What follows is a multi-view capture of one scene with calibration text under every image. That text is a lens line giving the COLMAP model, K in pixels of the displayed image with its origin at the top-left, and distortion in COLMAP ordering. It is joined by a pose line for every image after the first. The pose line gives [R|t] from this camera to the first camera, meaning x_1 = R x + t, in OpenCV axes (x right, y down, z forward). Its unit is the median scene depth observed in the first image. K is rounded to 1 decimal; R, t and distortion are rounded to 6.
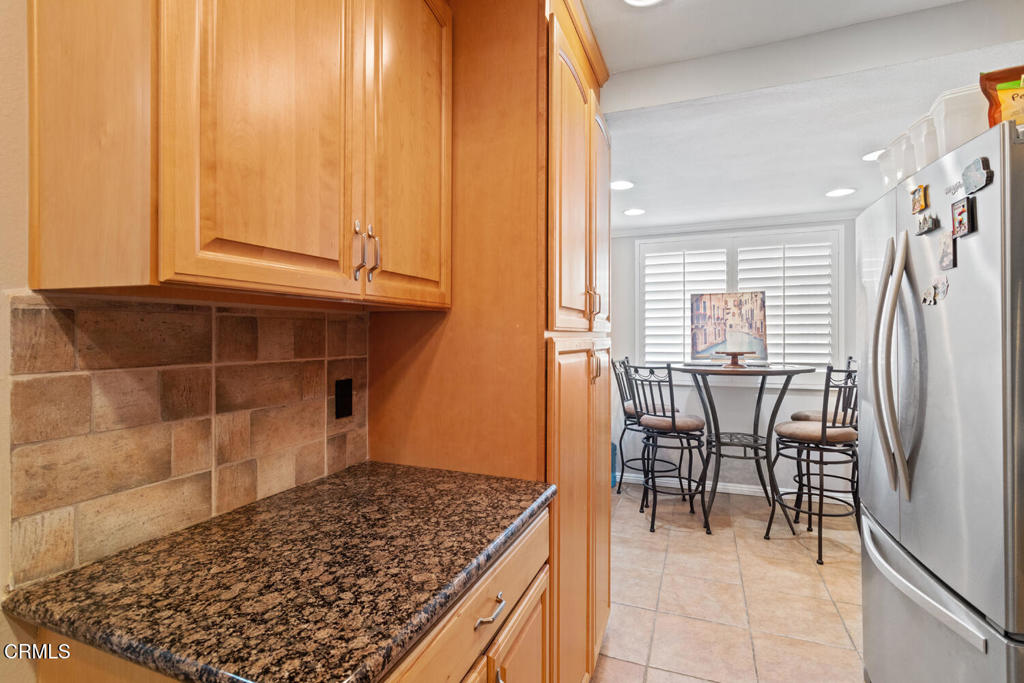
lens RADIAL K [[487.5, 0, 511.4], [0, 487.5, 338.3], [0, 0, 1]] dist [0.001499, 0.000692]
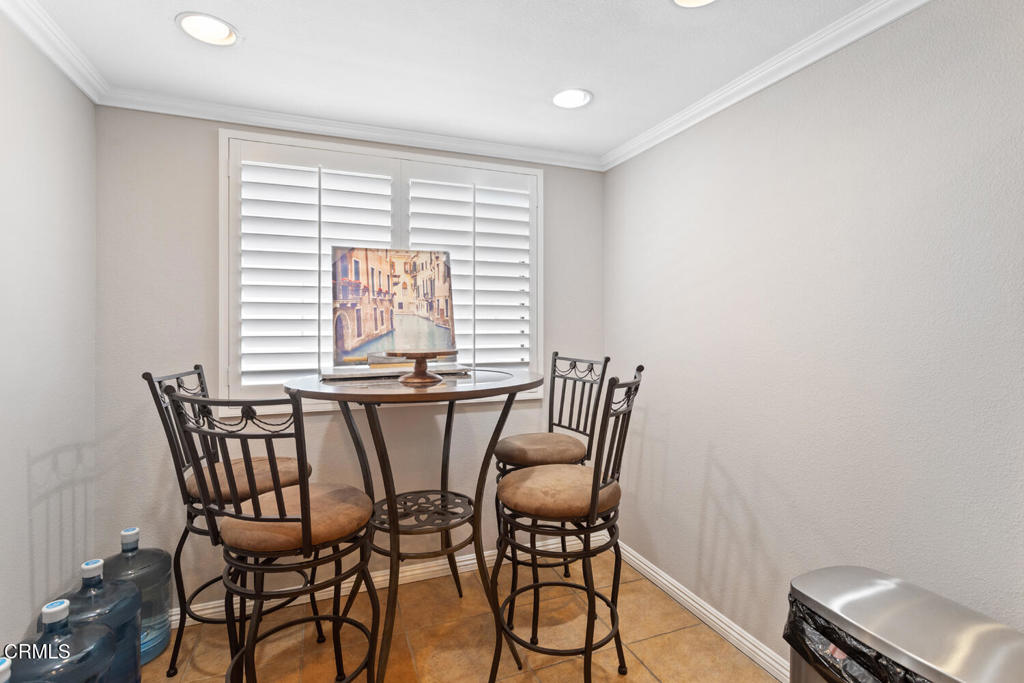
lens RADIAL K [[487.5, 0, 516.4], [0, 487.5, 323.2], [0, 0, 1]] dist [0.001499, 0.000692]
pose [[0.725799, 0.003074, 0.687900, 0.146426], [0.000935, 0.999985, -0.005455, -0.000476], [-0.687906, 0.004602, 0.725785, 0.476213]]
